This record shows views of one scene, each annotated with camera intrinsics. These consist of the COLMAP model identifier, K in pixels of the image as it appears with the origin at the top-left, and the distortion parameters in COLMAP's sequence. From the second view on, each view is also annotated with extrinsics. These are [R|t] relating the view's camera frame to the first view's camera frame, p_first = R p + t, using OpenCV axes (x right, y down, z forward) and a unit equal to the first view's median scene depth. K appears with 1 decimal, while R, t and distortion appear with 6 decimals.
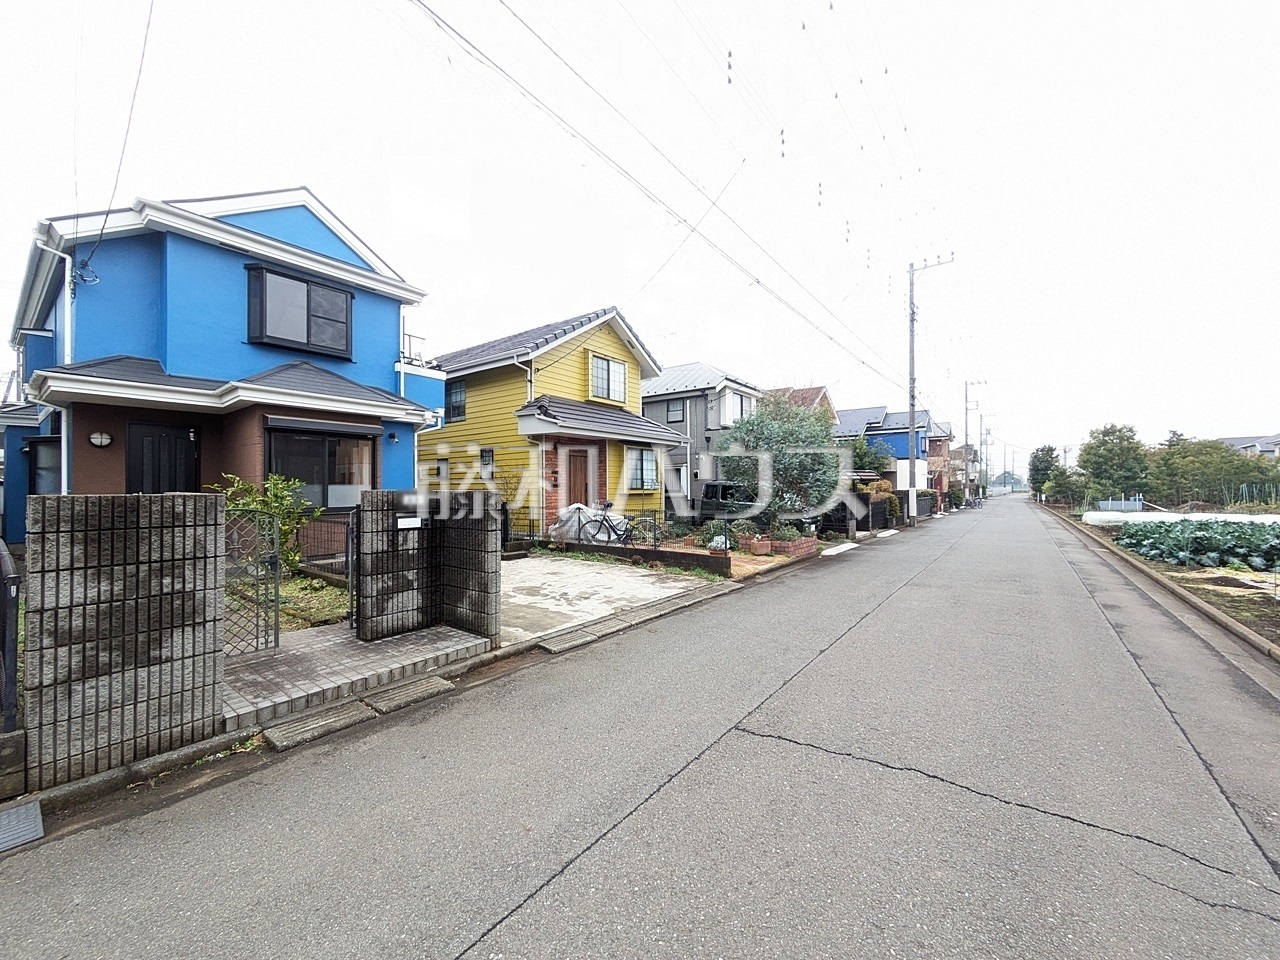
lens RADIAL K [[504.2, 0, 636.1], [0, 504.2, 481.1], [0, 0, 1]] dist [0.001187, 0.000287]
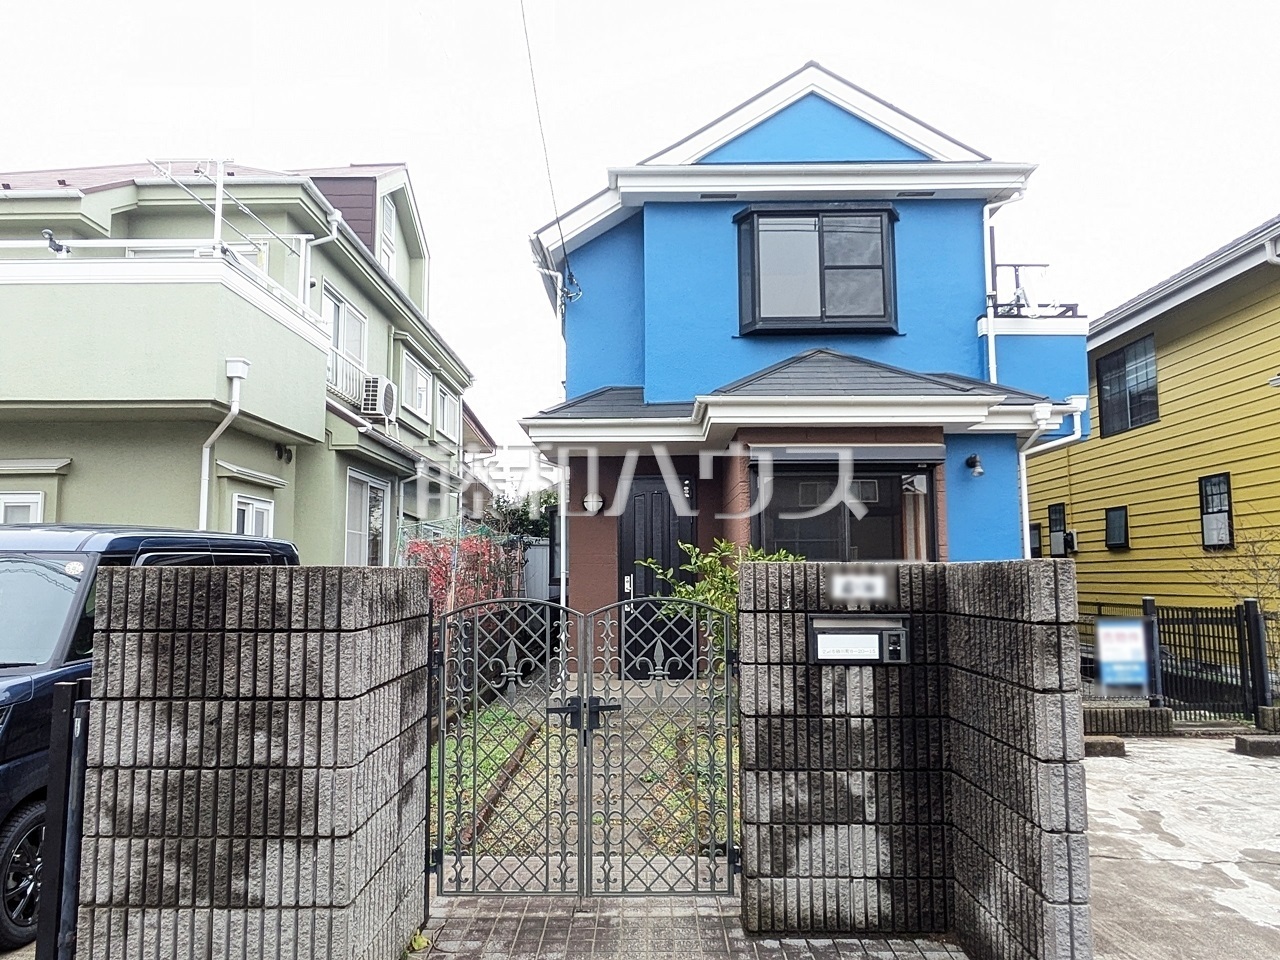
lens RADIAL K [[859.7, 0, 638.9], [0, 859.7, 493.5], [0, 0, 1]] dist [0.008546, -0.010933]
pose [[0.596456, -0.075257, -0.799110, -0.002958], [0.012272, 0.996333, -0.084671, 0.018649], [0.802552, 0.040696, 0.595192, 0.462089]]
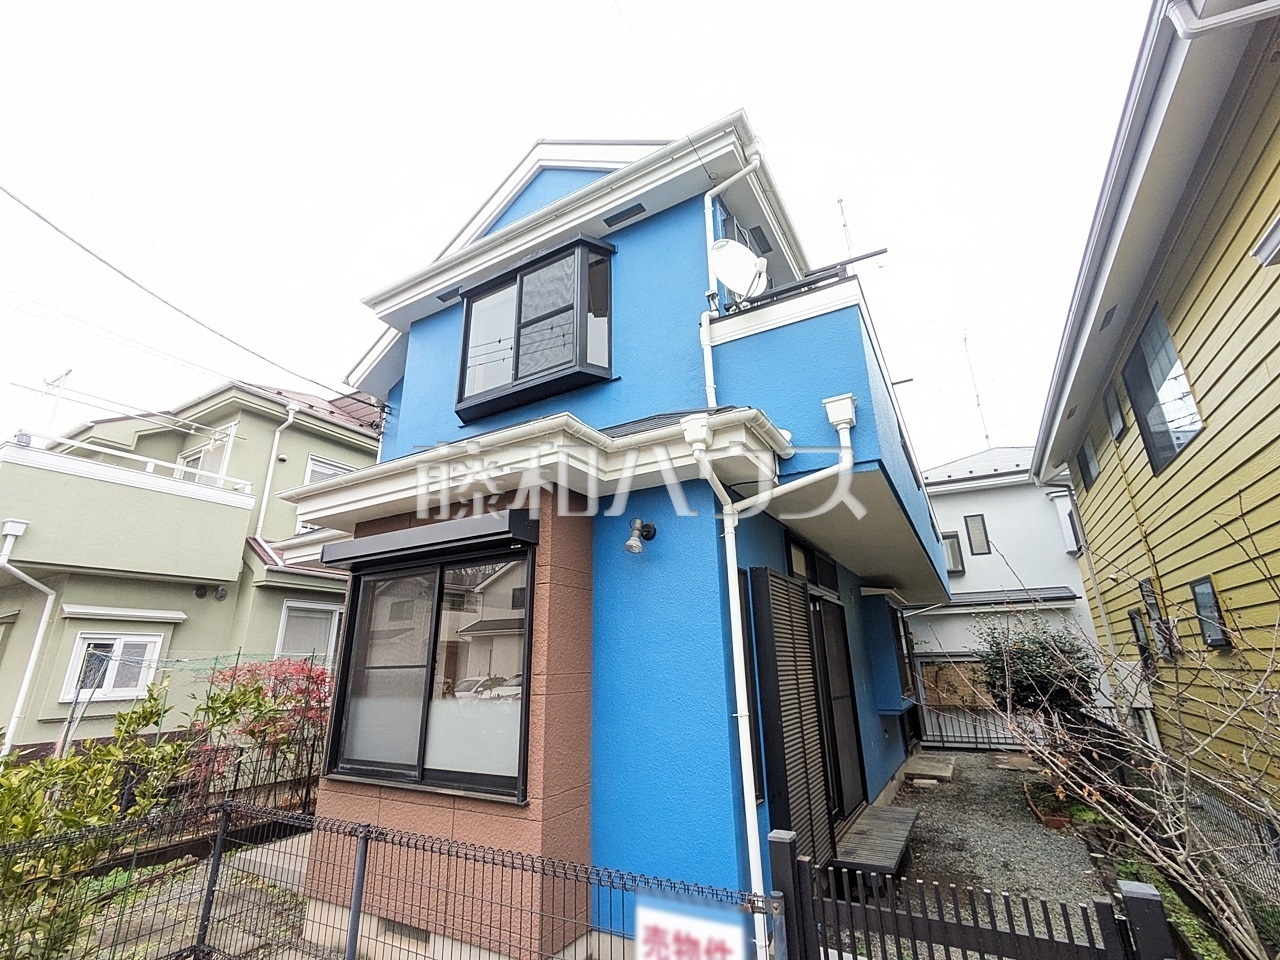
lens RADIAL K [[561.7, 0, 644.8], [0, 561.7, 481.4], [0, 0, 1]] dist [-0.000280, 0.000212]
pose [[0.126284, -0.304516, -0.944099, -0.283936], [0.030623, 0.952461, -0.303117, -0.026036], [0.991521, 0.009368, 0.129605, 1.930689]]
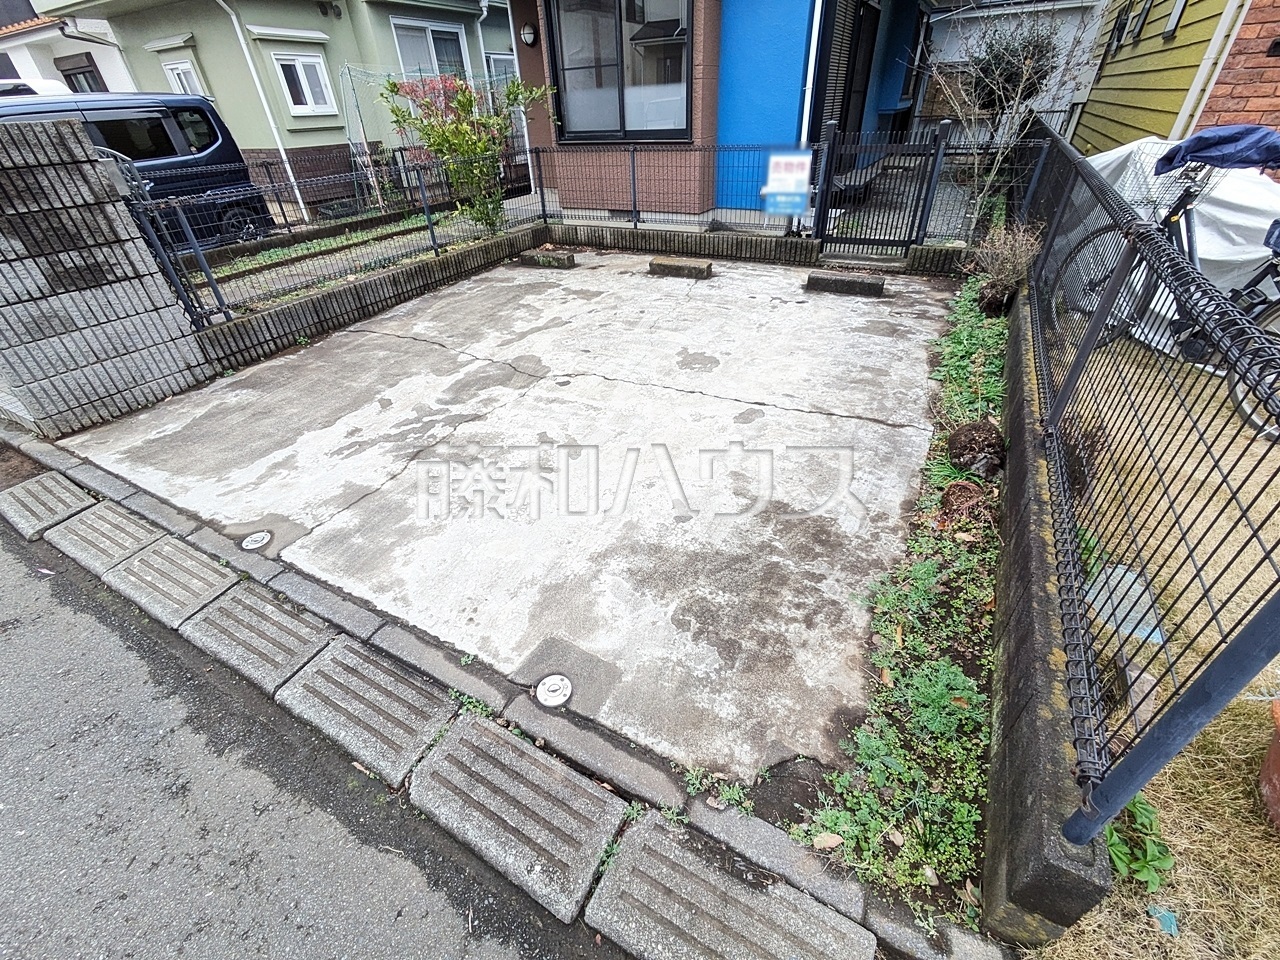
lens RADIAL K [[538.9, 0, 644.0], [0, 538.9, 486.9], [0, 0, 1]] dist [0.000914, 0.000671]
pose [[0.147175, 0.573245, -0.806058, 0.376383], [0.052628, 0.809240, 0.585117, 0.031956], [0.987709, -0.128536, 0.088931, 1.583024]]
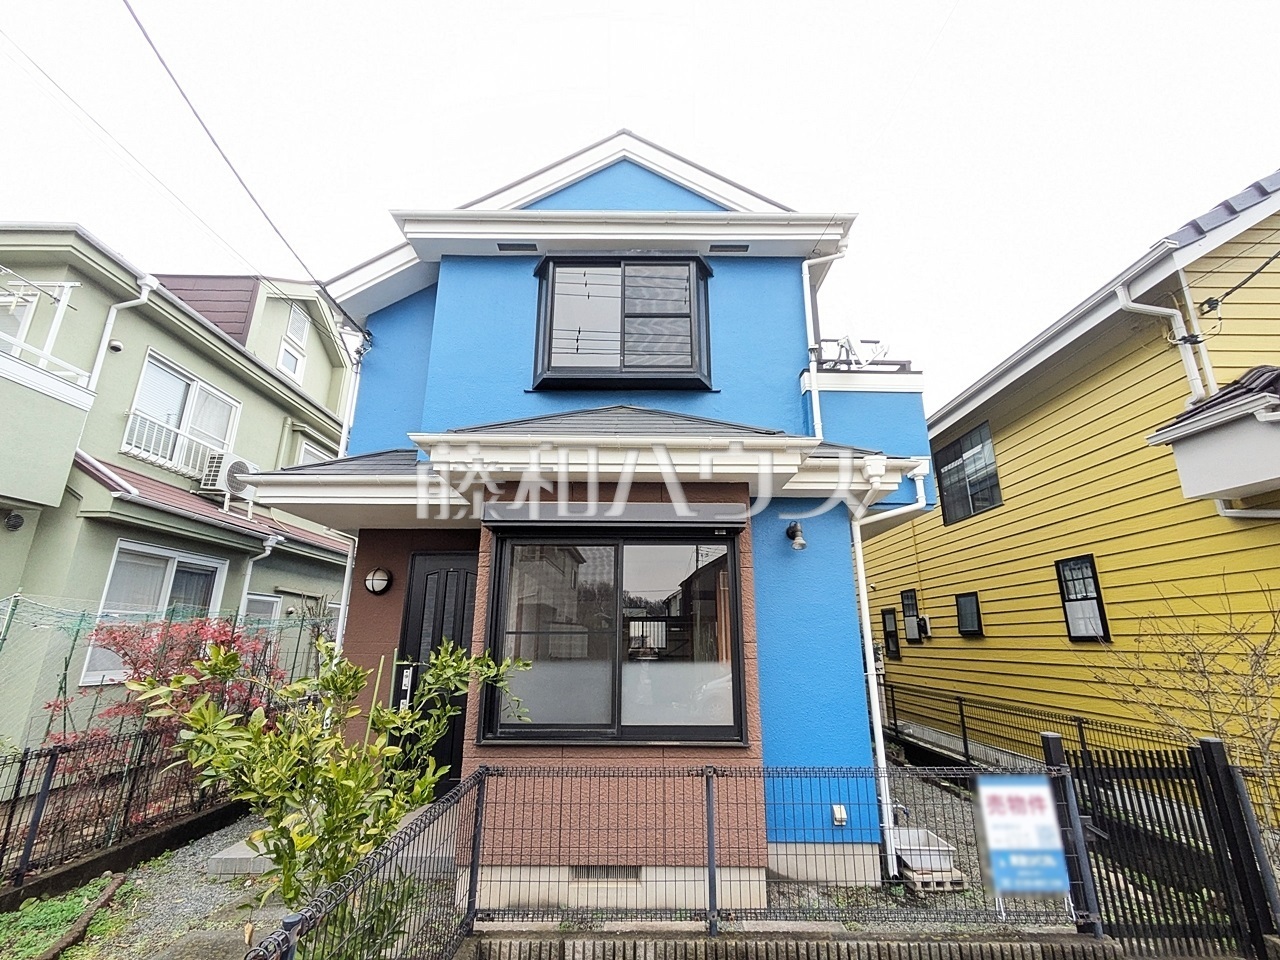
lens RADIAL K [[561.7, 0, 640.2], [0, 561.7, 480.9], [0, 0, 1]] dist [-0.000280, 0.000212]
pose [[0.602863, -0.209381, -0.769880, -0.416500], [0.002707, 0.965481, -0.260458, -0.027653], [0.797840, 0.154936, 0.582620, 1.290061]]
